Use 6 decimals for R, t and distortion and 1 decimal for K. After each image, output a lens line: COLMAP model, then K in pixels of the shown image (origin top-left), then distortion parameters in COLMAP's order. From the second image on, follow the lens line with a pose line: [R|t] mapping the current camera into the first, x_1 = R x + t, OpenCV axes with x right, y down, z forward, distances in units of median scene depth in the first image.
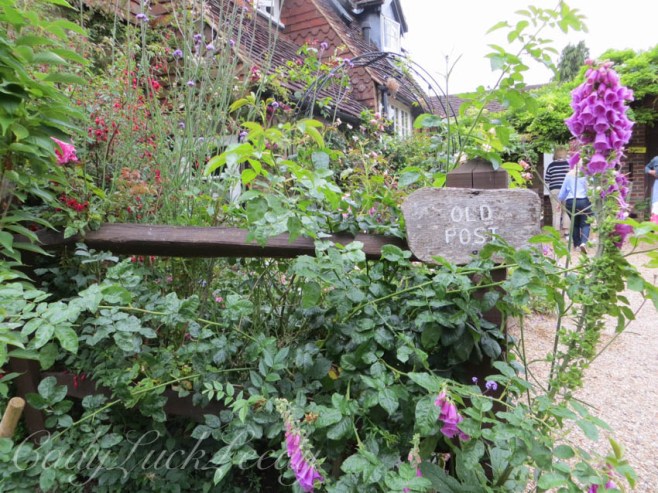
lens RADIAL K [[497.0, 0, 329.7], [0, 497.0, 245.8], [0, 0, 1]] dist [-0.000304, -0.004177]
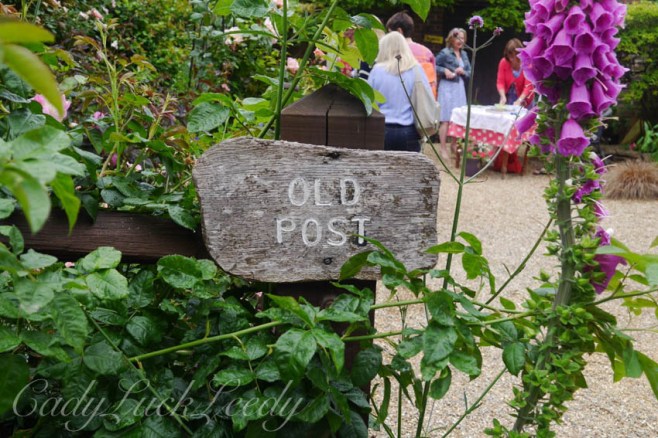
lens RADIAL K [[682.7, 0, 327.7], [0, 682.7, 219.2], [0, 0, 1]] dist [0.017399, 0.000000]
pose [[0.909857, -0.011766, 0.414755, -0.024868], [-0.034642, 0.993954, 0.104191, -0.114408], [-0.413473, -0.109167, 0.903948, 0.317095]]
